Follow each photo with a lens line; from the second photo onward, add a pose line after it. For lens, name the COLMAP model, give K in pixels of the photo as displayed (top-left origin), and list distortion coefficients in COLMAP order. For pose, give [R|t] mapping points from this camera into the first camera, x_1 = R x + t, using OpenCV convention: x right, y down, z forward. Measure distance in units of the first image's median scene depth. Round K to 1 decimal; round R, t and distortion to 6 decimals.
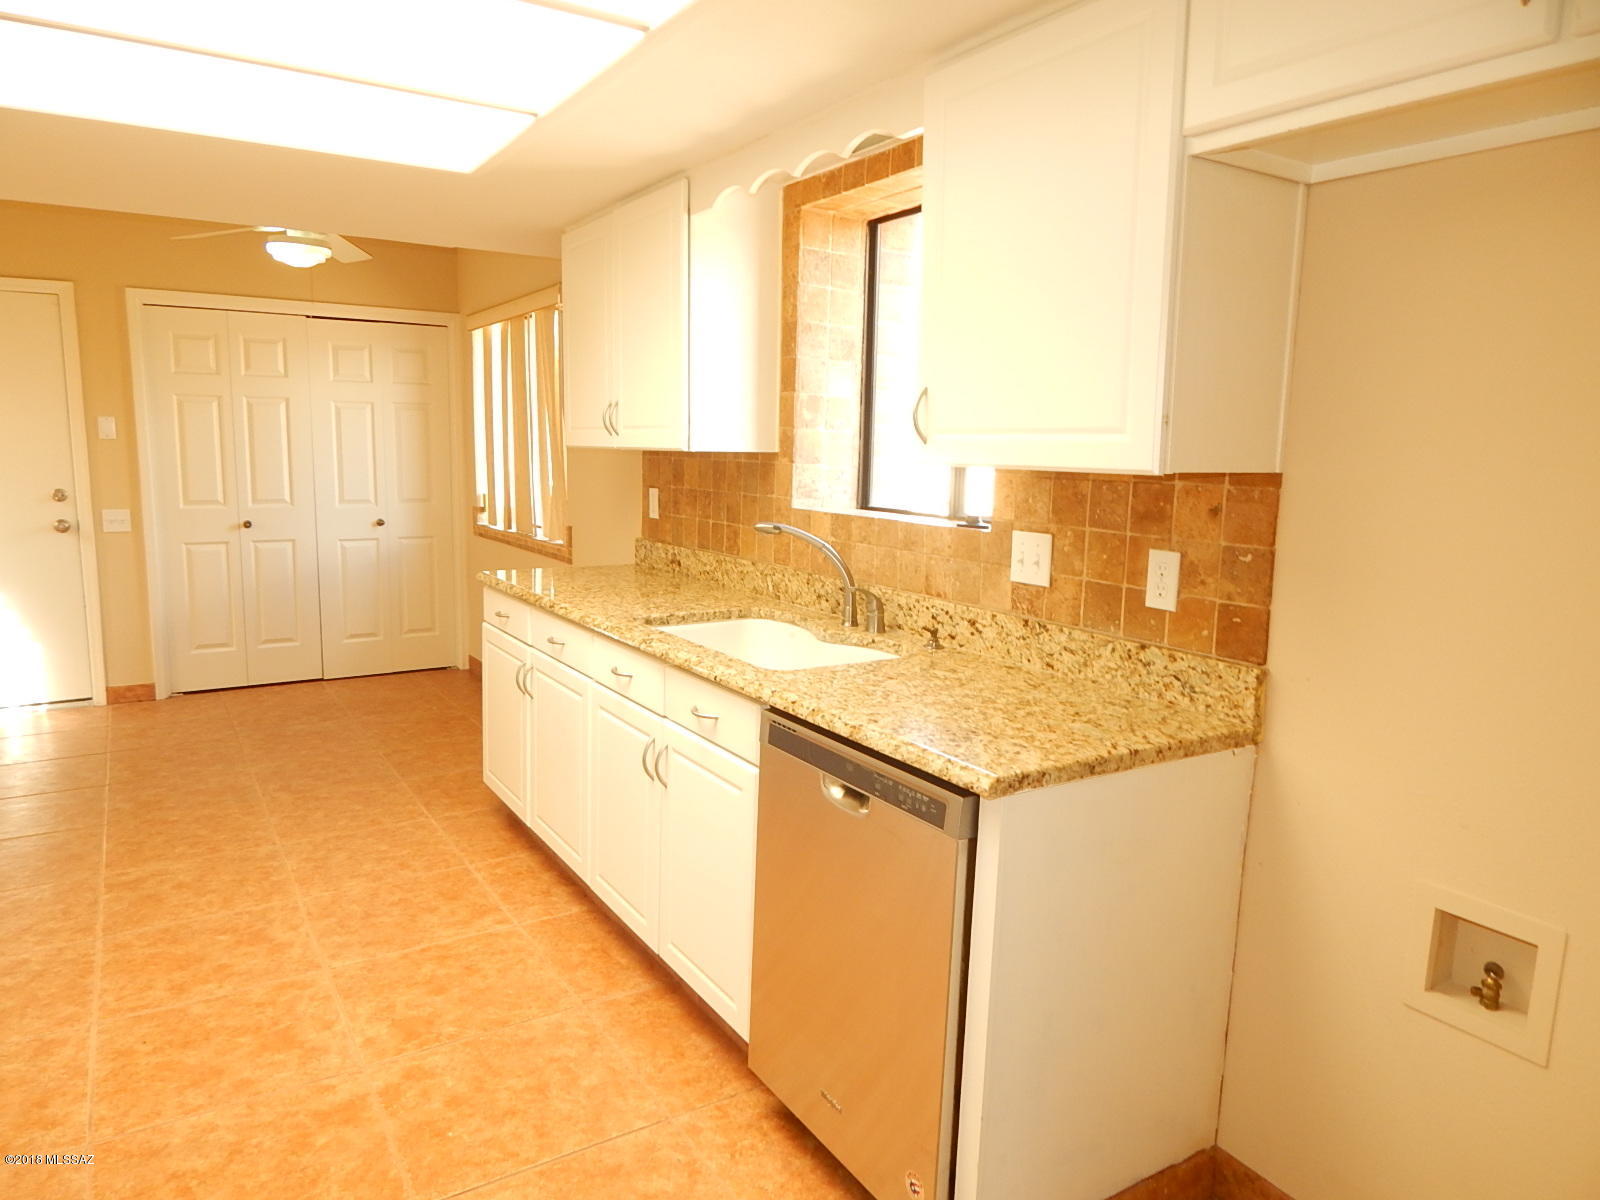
lens RADIAL K [[1072.3, 0, 809.8], [0, 1072.3, 580.9], [0, 0, 1]] dist [0.006460, -0.004738]
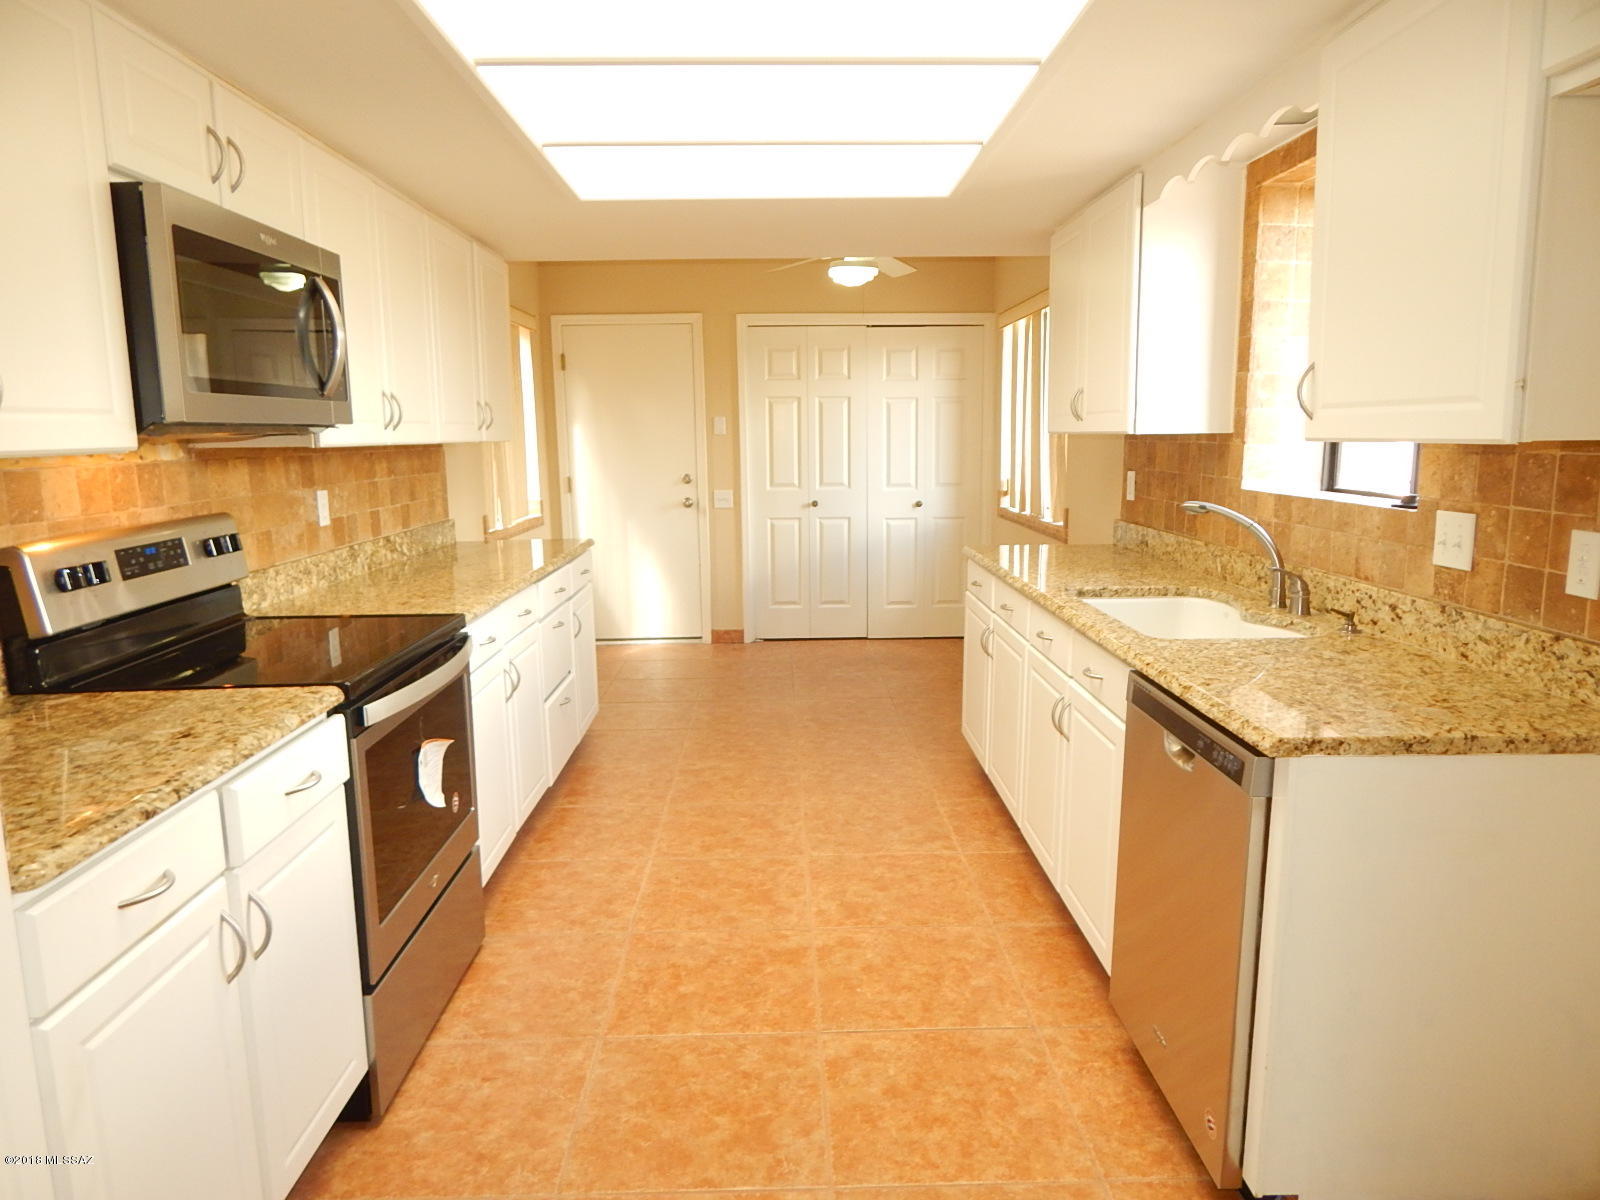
lens RADIAL K [[1078.5, 0, 802.8], [0, 1078.5, 581.2], [0, 0, 1]] dist [0.026663, -0.018288]
pose [[0.856303, 0.050290, -0.514020, 0.175831], [-0.046091, 0.998718, 0.020929, 0.017473], [0.514414, 0.005770, 0.857523, -0.079673]]
